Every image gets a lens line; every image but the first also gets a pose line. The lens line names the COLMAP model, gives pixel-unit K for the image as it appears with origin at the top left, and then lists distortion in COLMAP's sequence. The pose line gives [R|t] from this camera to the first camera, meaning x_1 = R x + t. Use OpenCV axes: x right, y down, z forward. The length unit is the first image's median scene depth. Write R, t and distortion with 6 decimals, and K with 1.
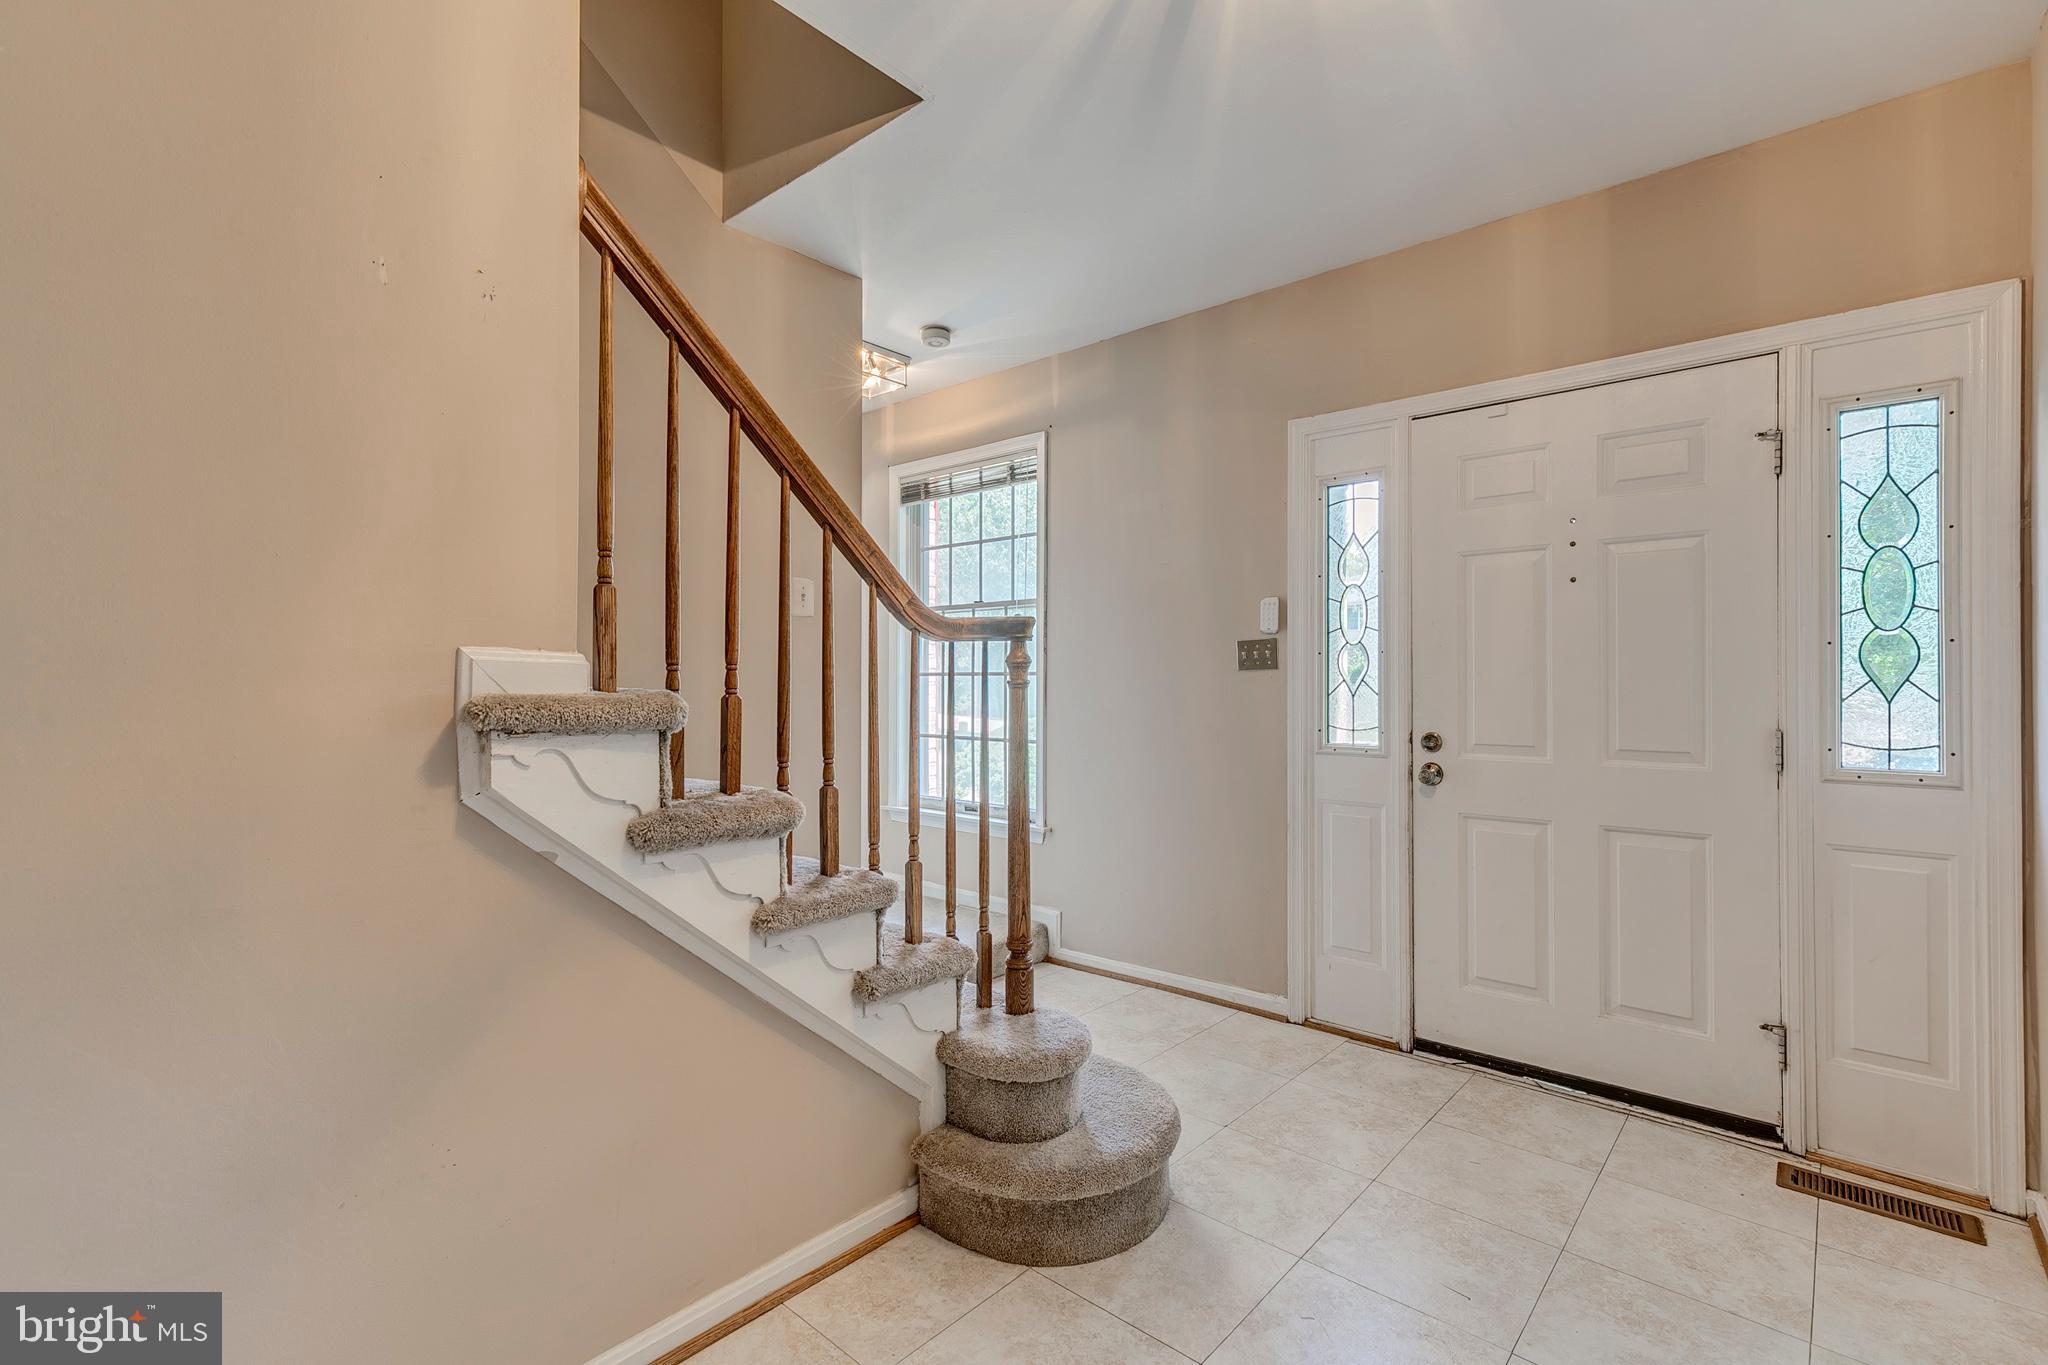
lens RADIAL K [[923.1, 0, 1030.1], [0, 923.1, 683.6], [0, 0, 1]] dist [0.002583, -0.000019]
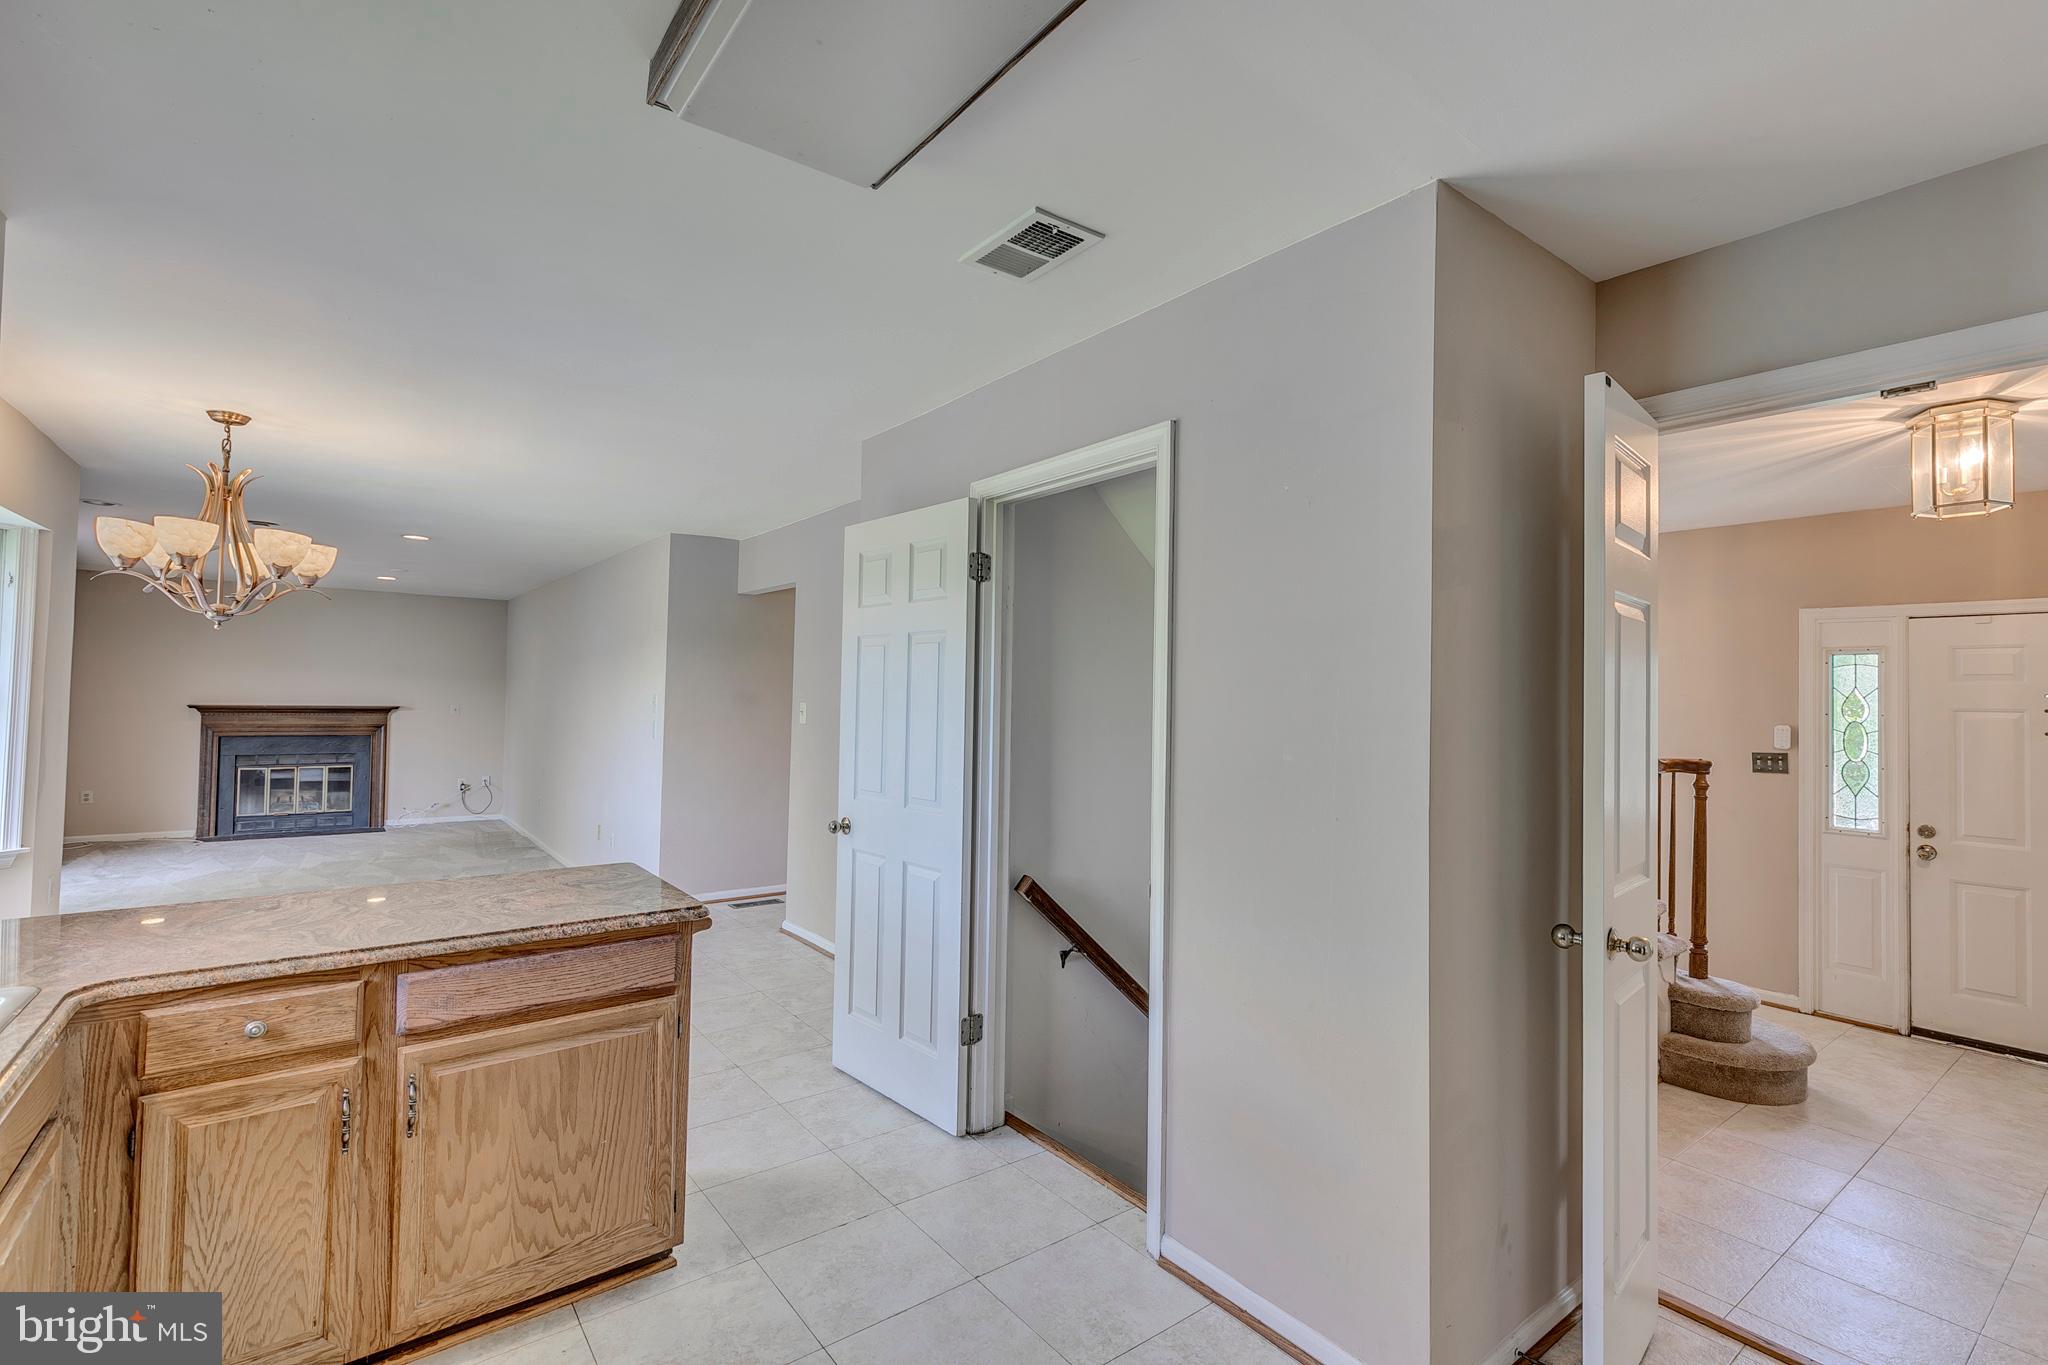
lens RADIAL K [[923.1, 0, 1030.1], [0, 923.1, 683.6], [0, 0, 1]] dist [0.002583, -0.000019]
pose [[0.978875, 0.013533, -0.204011, -0.701410], [-0.017751, 0.999665, -0.018860, -0.124798], [0.203687, 0.022083, 0.978787, -0.796908]]
